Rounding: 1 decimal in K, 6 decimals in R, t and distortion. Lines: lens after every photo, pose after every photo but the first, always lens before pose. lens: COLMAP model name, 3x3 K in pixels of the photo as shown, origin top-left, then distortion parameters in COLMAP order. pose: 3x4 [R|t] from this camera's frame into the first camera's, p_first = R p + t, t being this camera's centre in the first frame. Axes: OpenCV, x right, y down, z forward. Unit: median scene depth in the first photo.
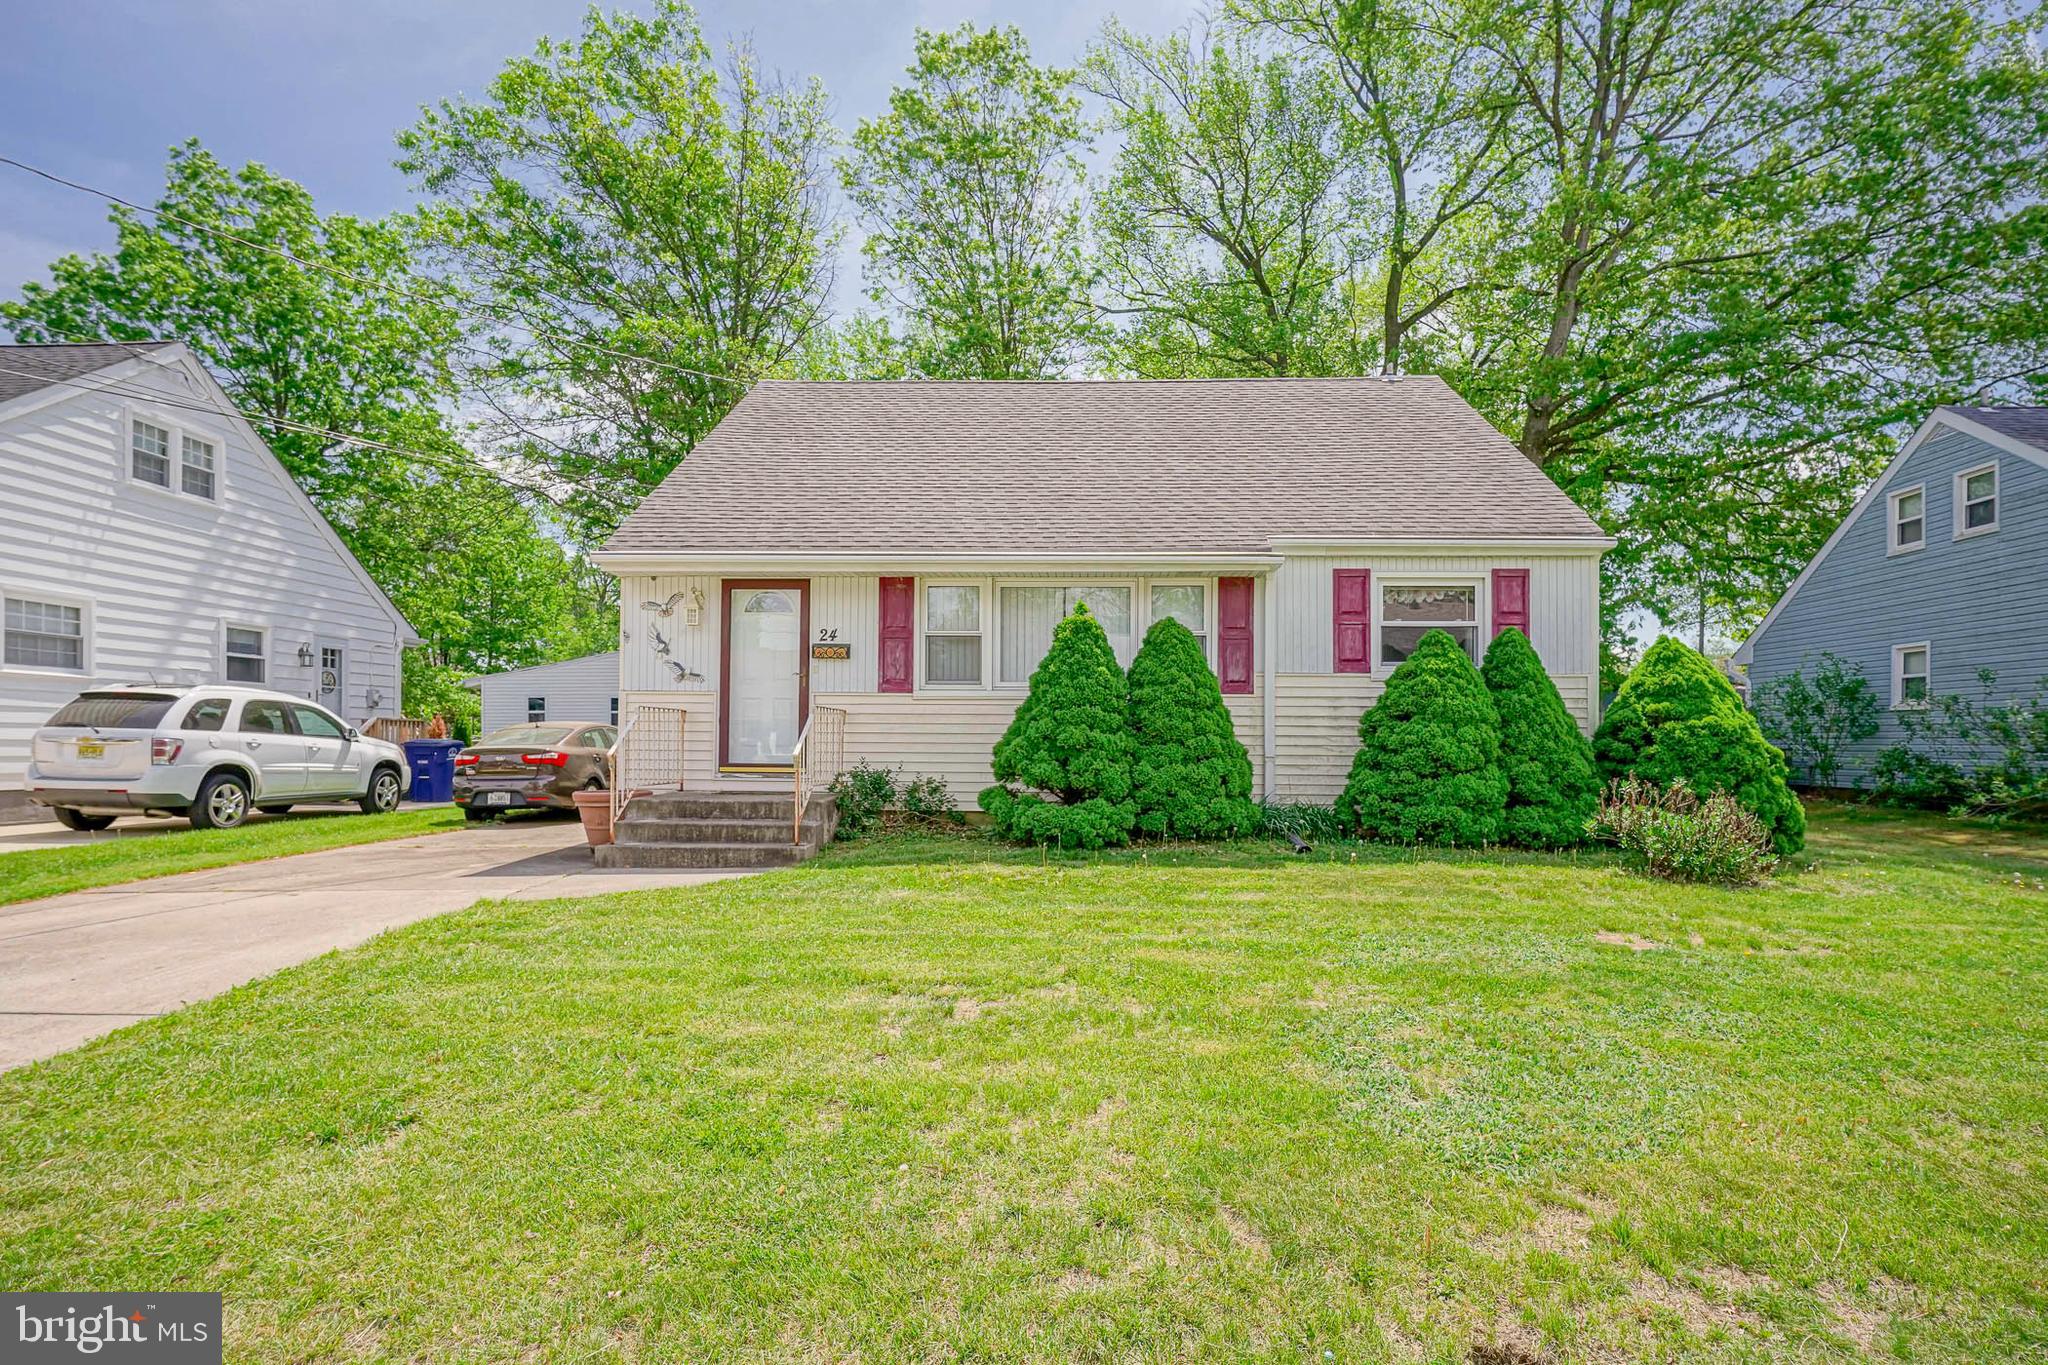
lens RADIAL K [[1064.1, 0, 1047.5], [0, 1064.1, 742.0], [0, 0, 1]] dist [-0.006181, -0.000137]
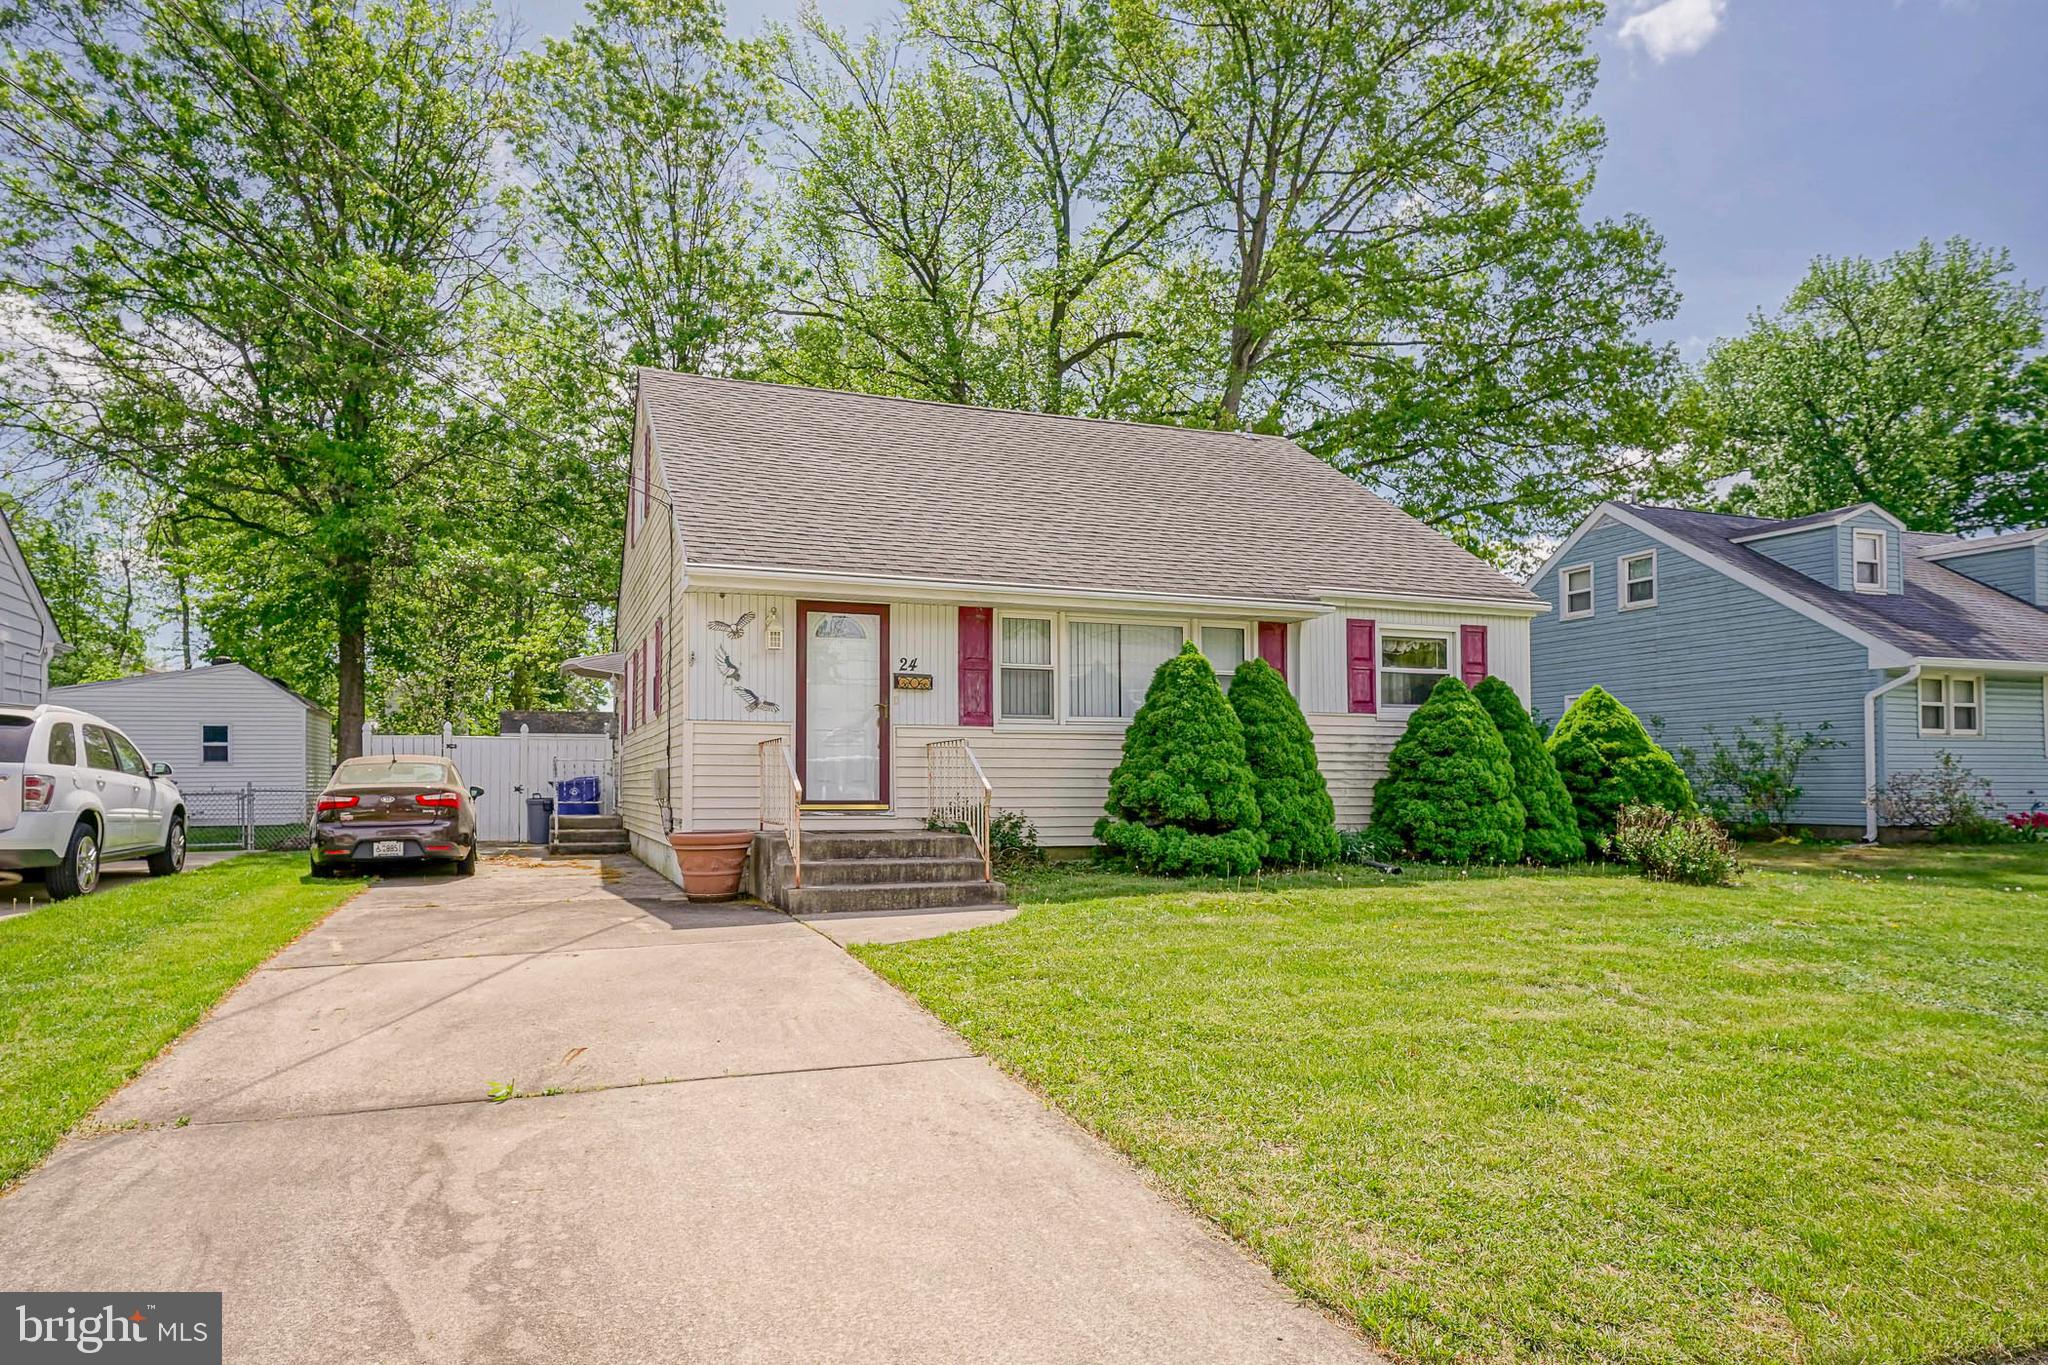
lens RADIAL K [[1187.1, 0, 930.2], [0, 1187.1, 771.7], [0, 0, 1]] dist [-0.003140, 0.000303]
pose [[0.935569, -0.001366, 0.353142, -0.563449], [0.004669, 0.999953, -0.008502, 0.004231], [-0.353114, 0.009603, 0.935531, 0.002759]]
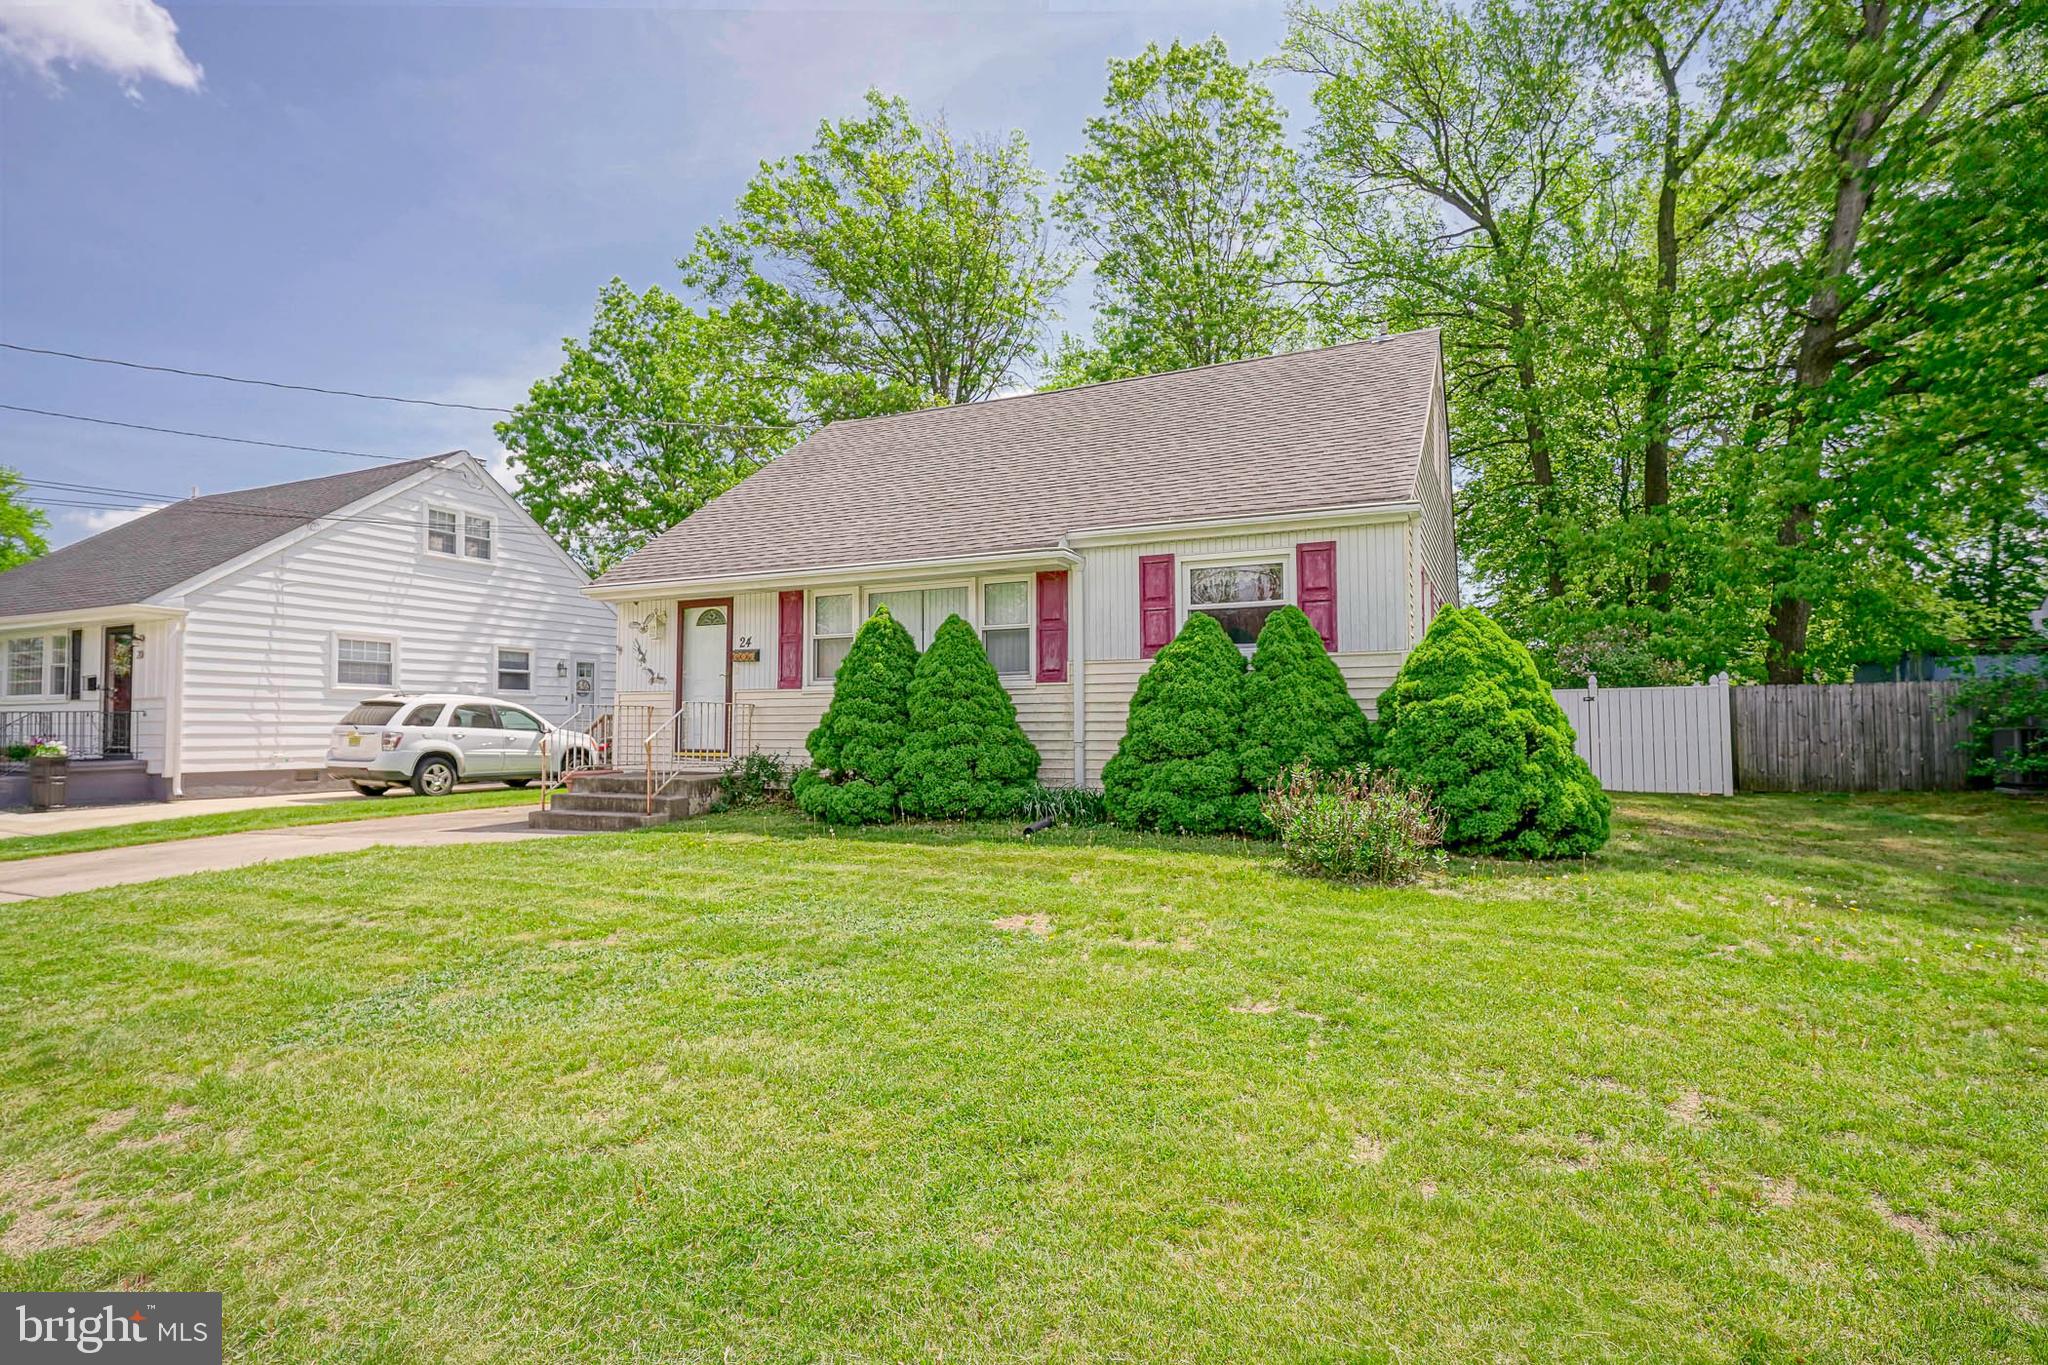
lens RADIAL K [[1064.1, 0, 1020.8], [0, 1064.1, 674.3], [0, 0, 1]] dist [-0.006181, -0.000137]
pose [[0.912607, -0.029875, -0.407746, 0.568557], [0.009012, 0.998554, -0.052993, 0.002094], [0.408740, 0.044687, 0.911556, 0.032834]]
